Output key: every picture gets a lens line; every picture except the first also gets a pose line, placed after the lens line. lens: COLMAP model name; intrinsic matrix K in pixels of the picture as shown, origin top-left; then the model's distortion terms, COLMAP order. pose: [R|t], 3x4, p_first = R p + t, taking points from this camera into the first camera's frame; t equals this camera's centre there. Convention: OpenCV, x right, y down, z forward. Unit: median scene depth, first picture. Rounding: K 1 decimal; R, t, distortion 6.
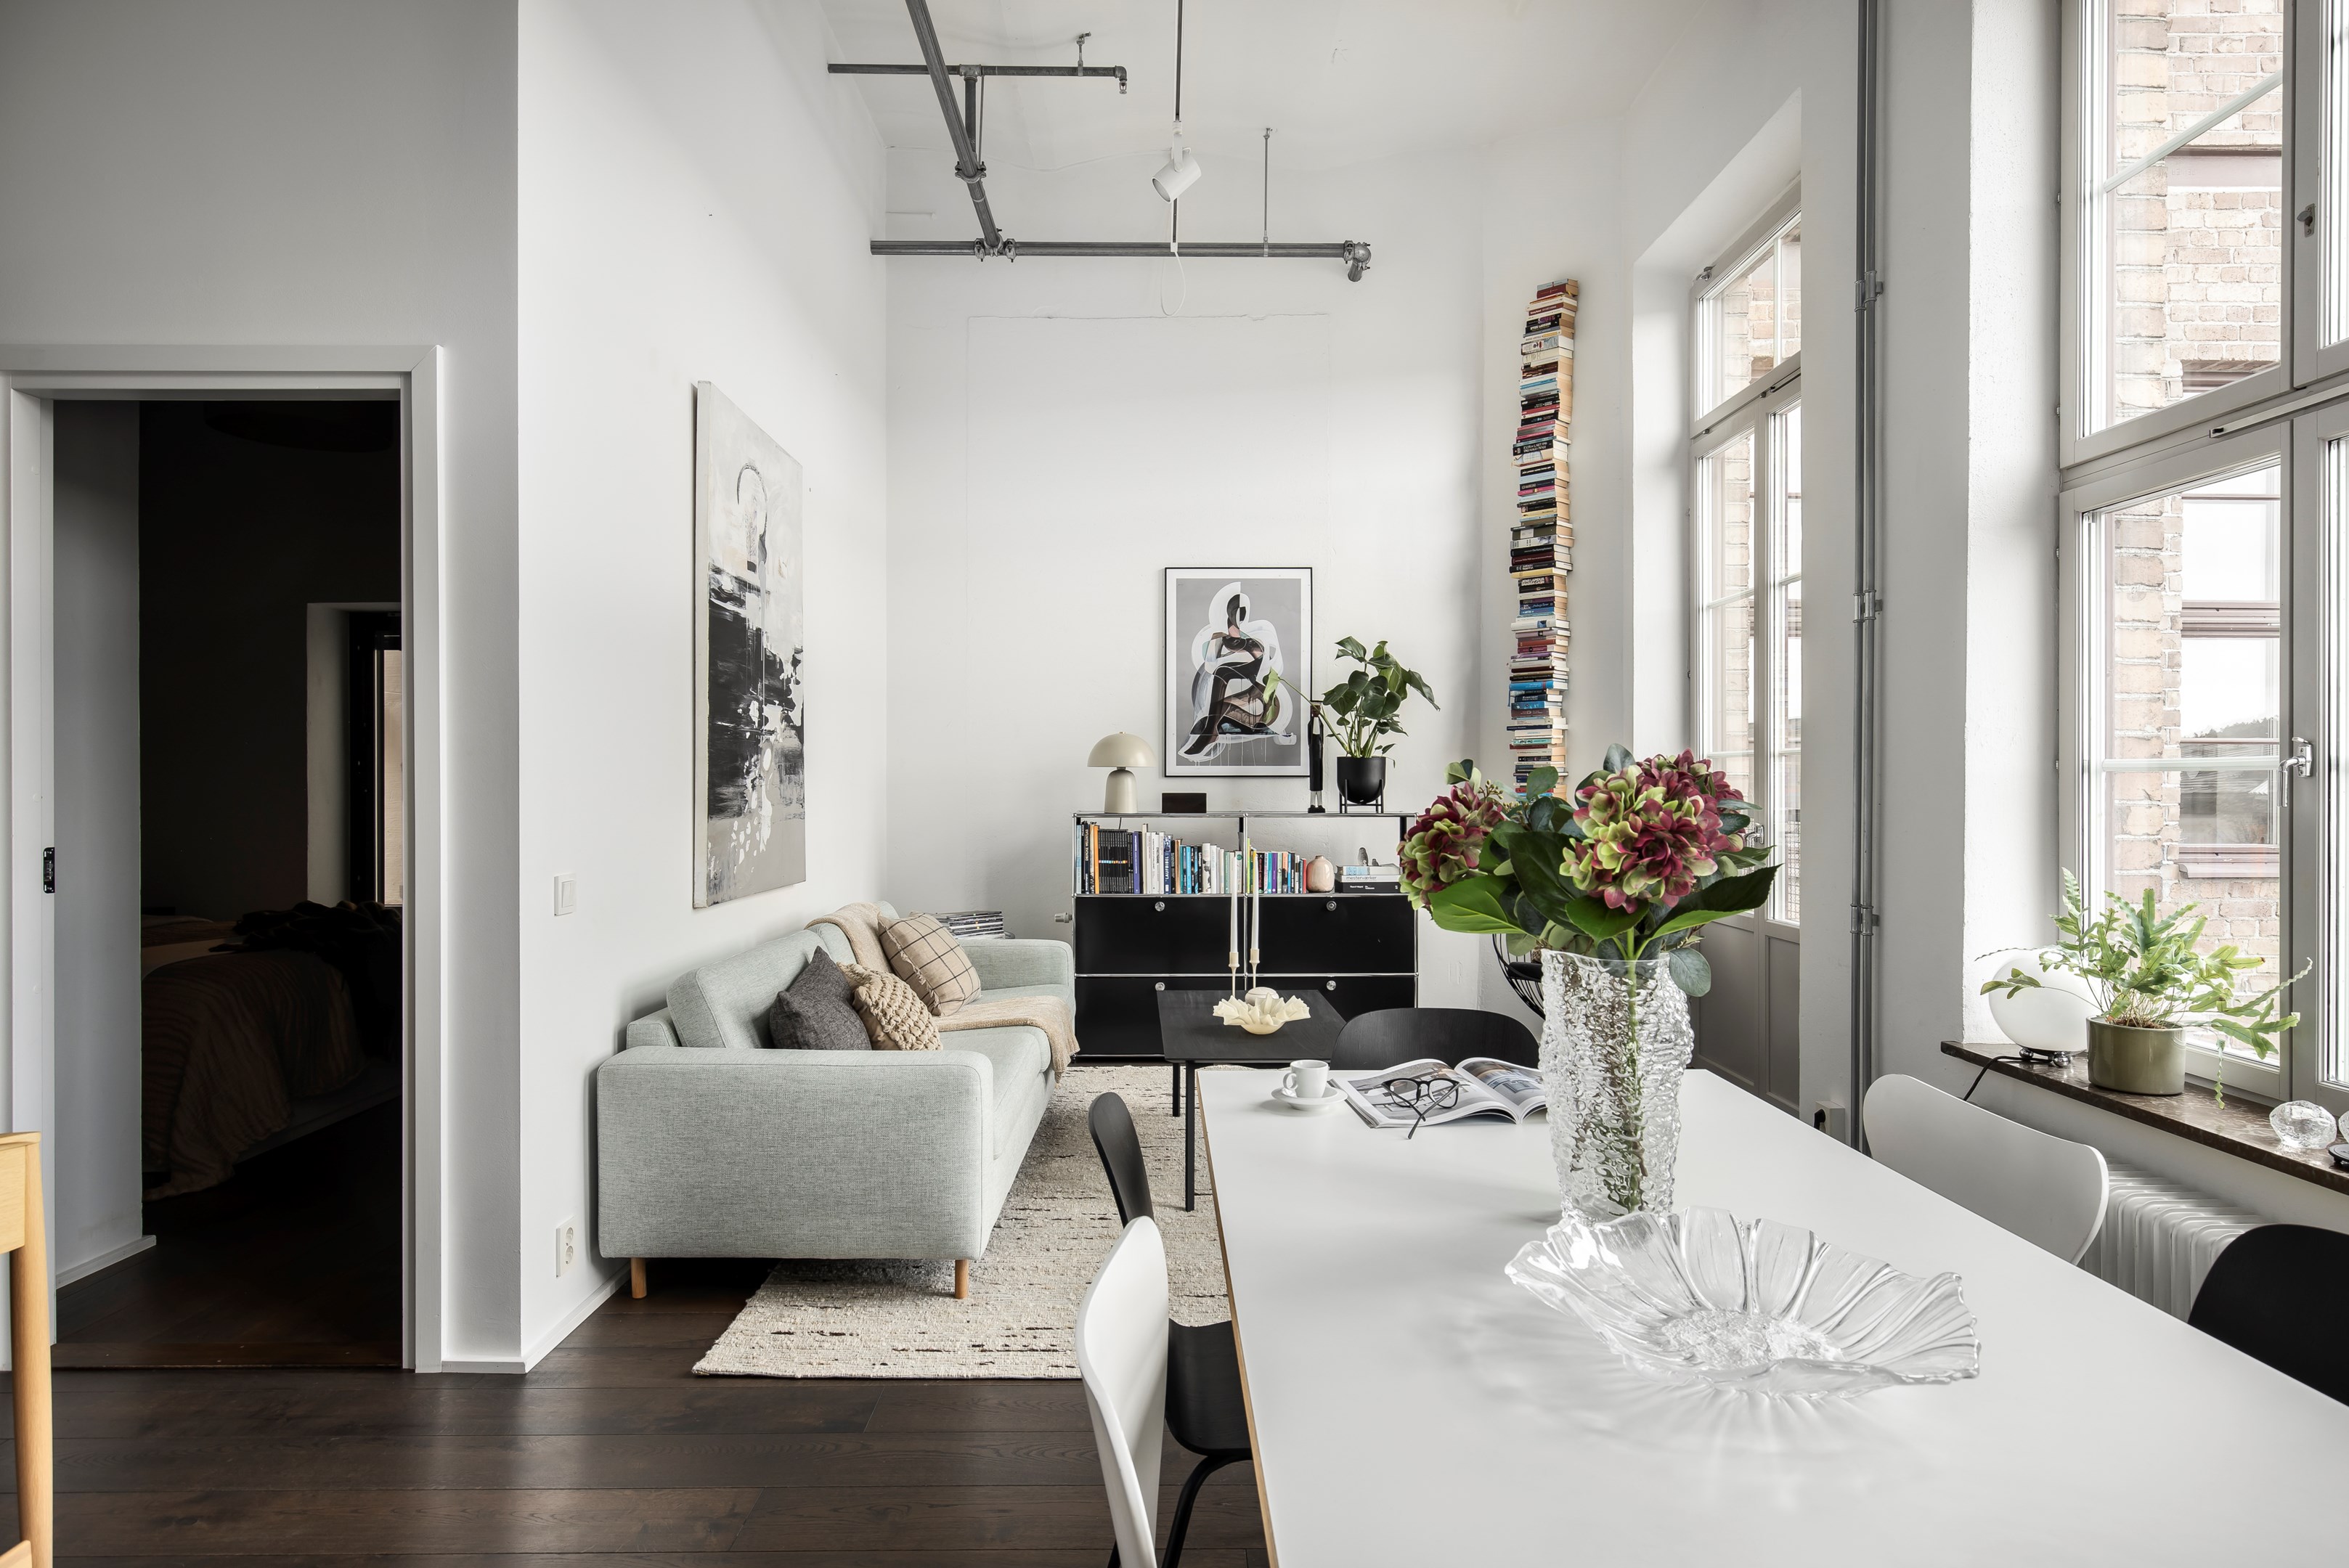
lens RADIAL K [[1318.7, 0, 1174.5], [0, 1318.7, 784.0], [0, 0, 1]] dist [0.009163, 0.001095]
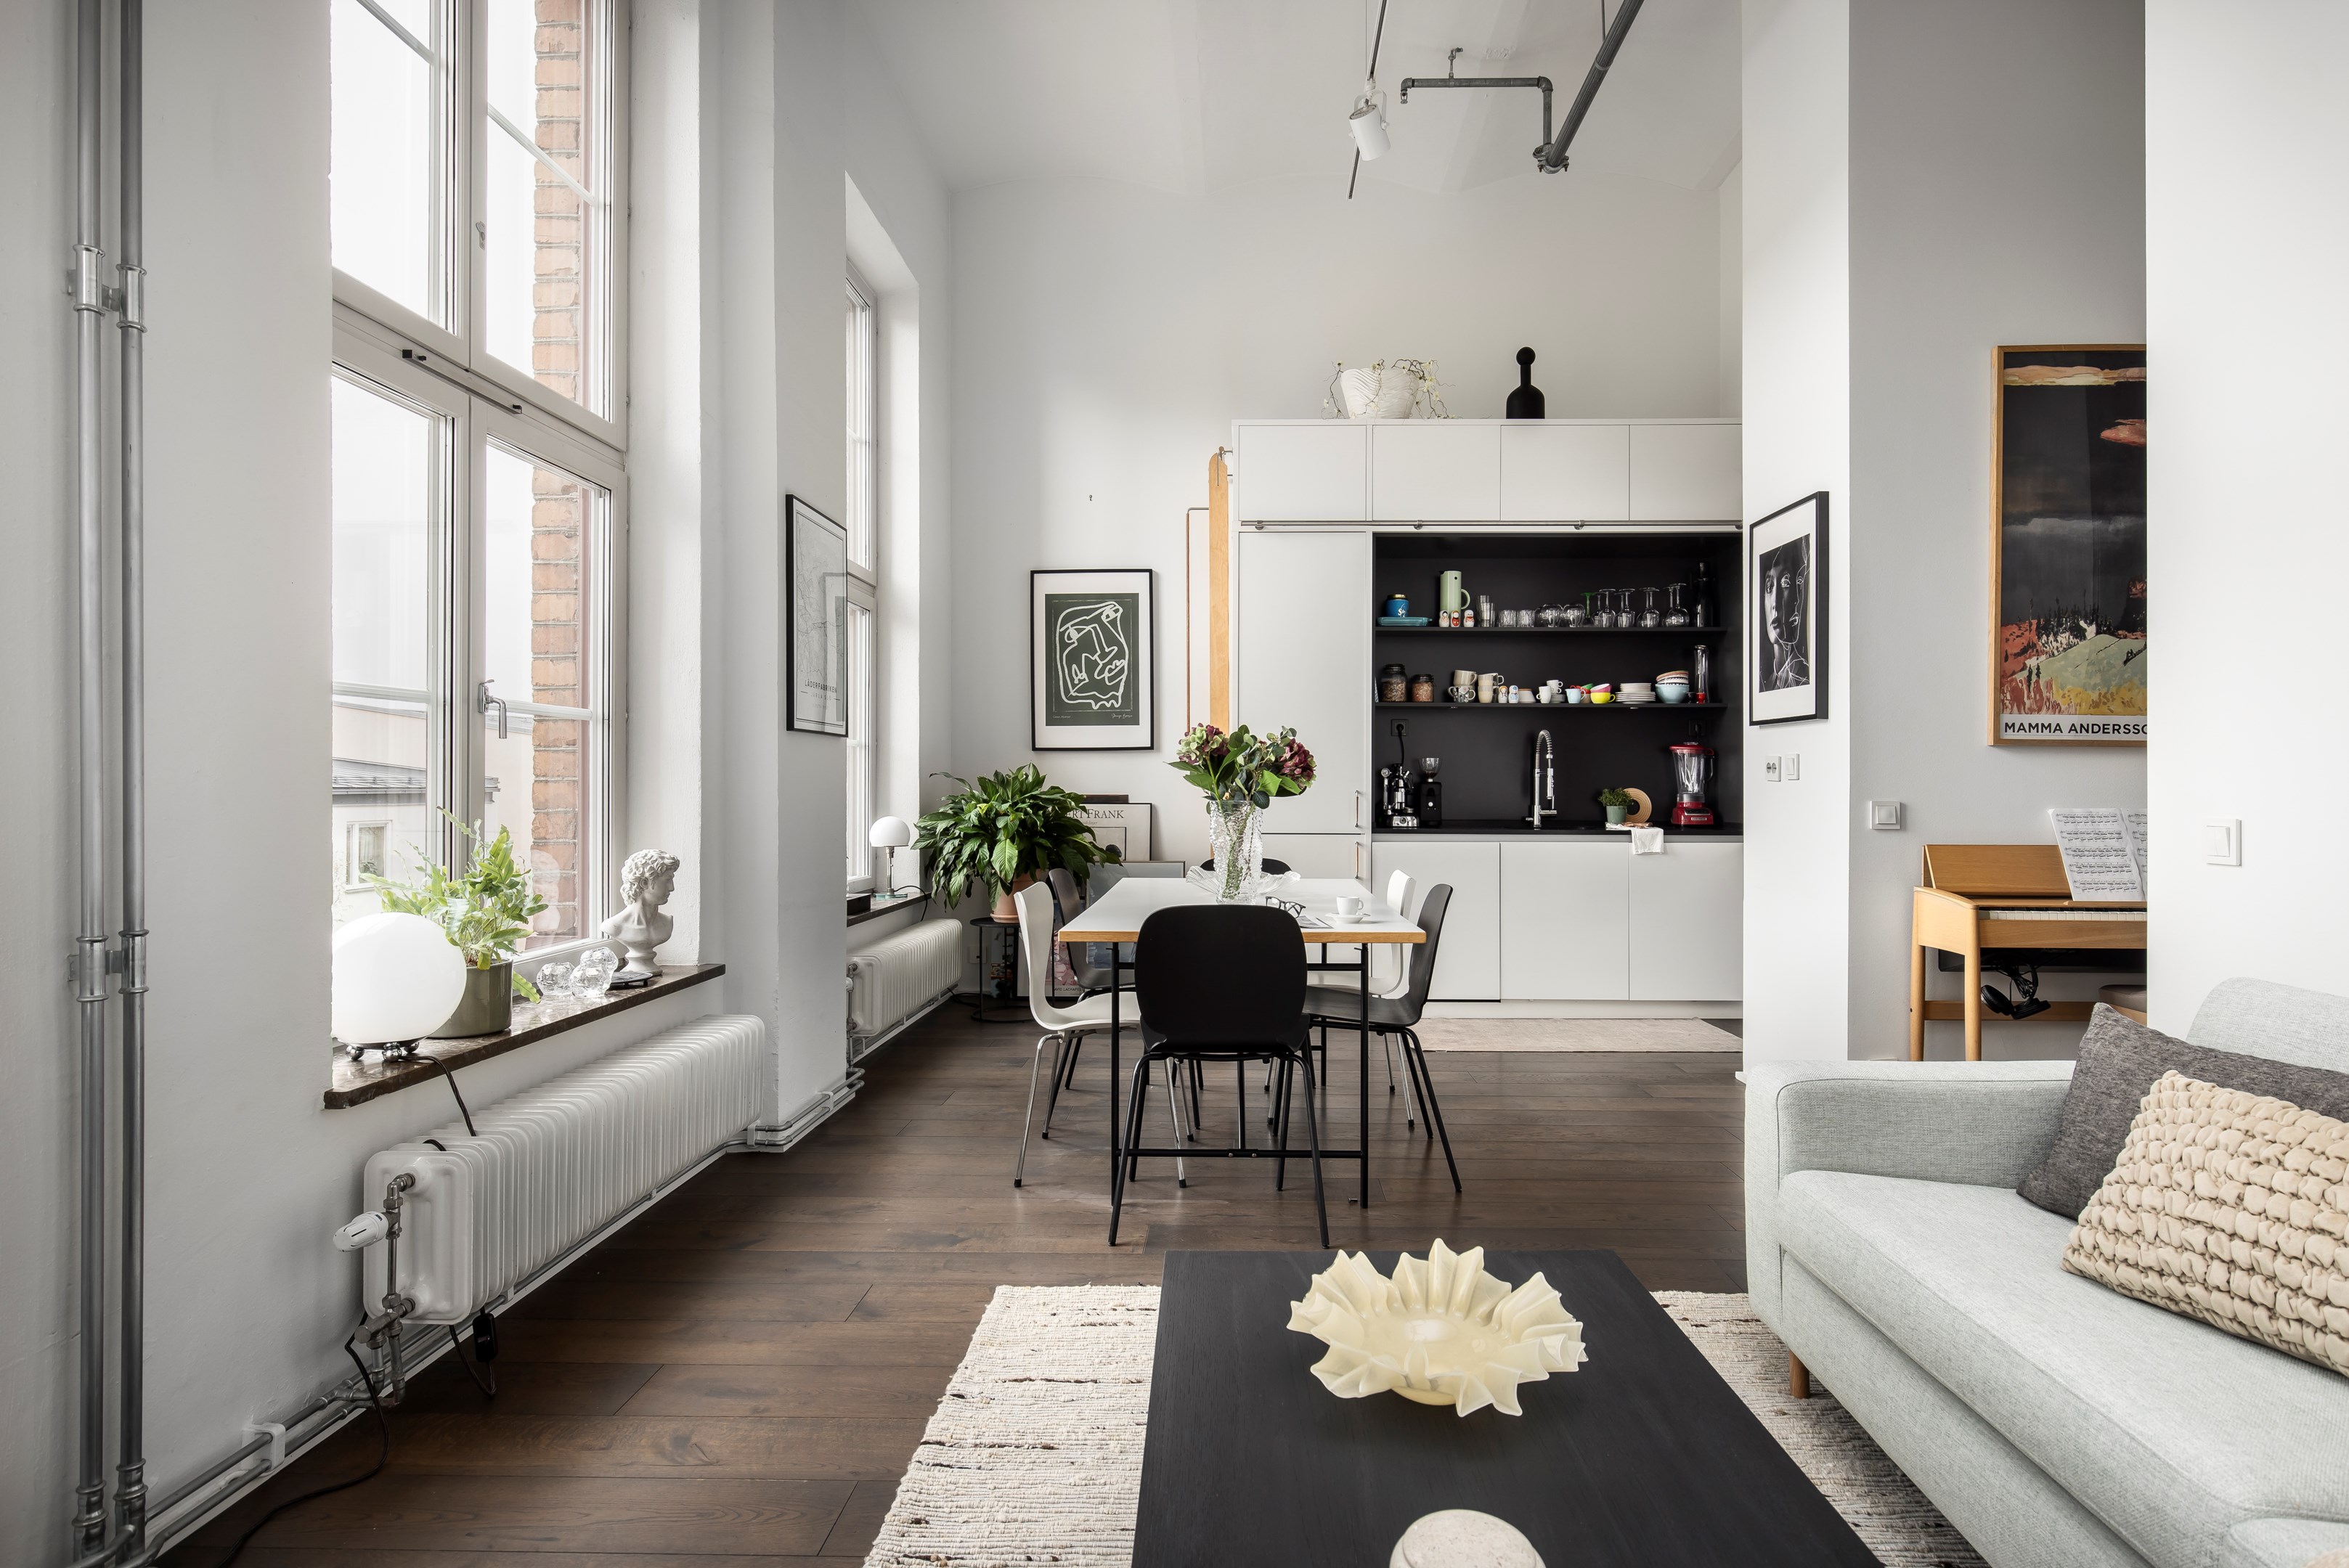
lens RADIAL K [[1268.4, 0, 1176.3], [0, 1268.4, 791.9], [0, 0, 1]] dist [0.001926, 0.000173]
pose [[-0.998219, -0.003450, 0.059551, 0.076627], [-0.003111, 0.999978, 0.005792, 0.024591], [-0.059569, 0.005596, -0.998208, 0.904216]]
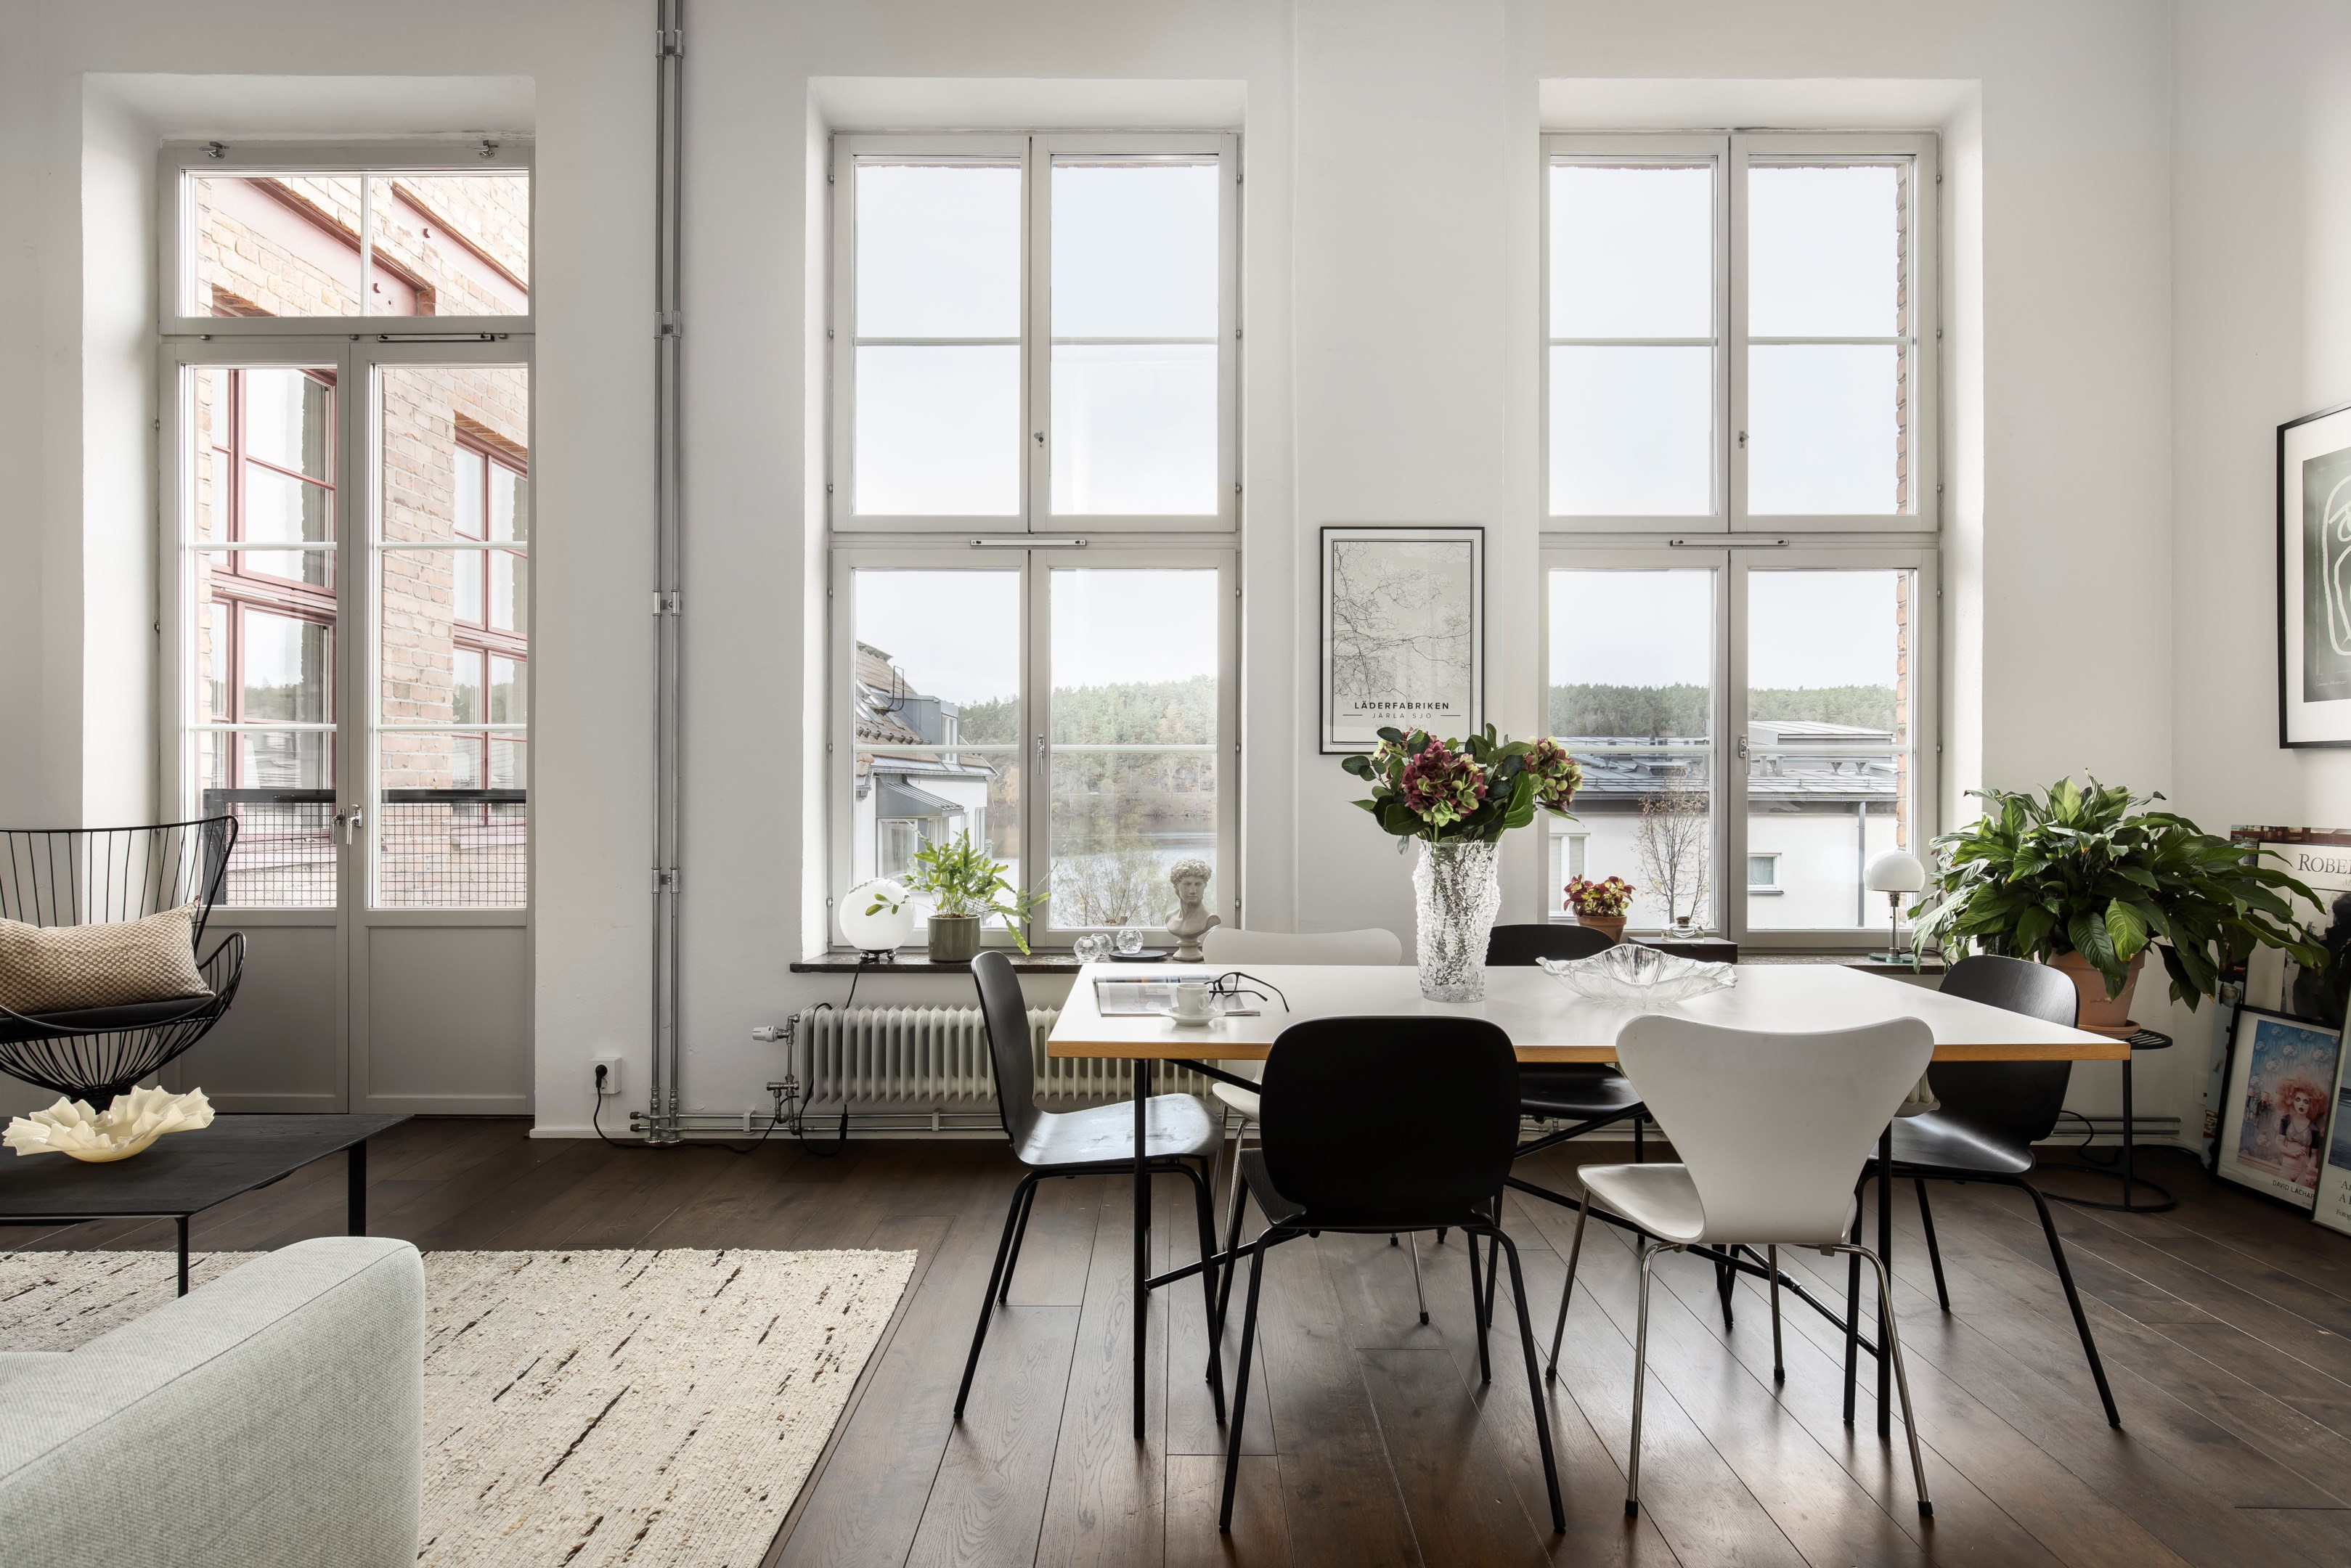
lens RADIAL K [[1216.6, 0, 1186.5], [0, 1216.6, 790.0], [0, 0, 1]] dist [0.002216, 0.000393]
pose [[0.015227, -0.004423, 0.999874, -0.326822], [0.000662, 0.999990, 0.004414, 0.013502], [-0.999884, 0.000595, 0.015230, 0.343558]]
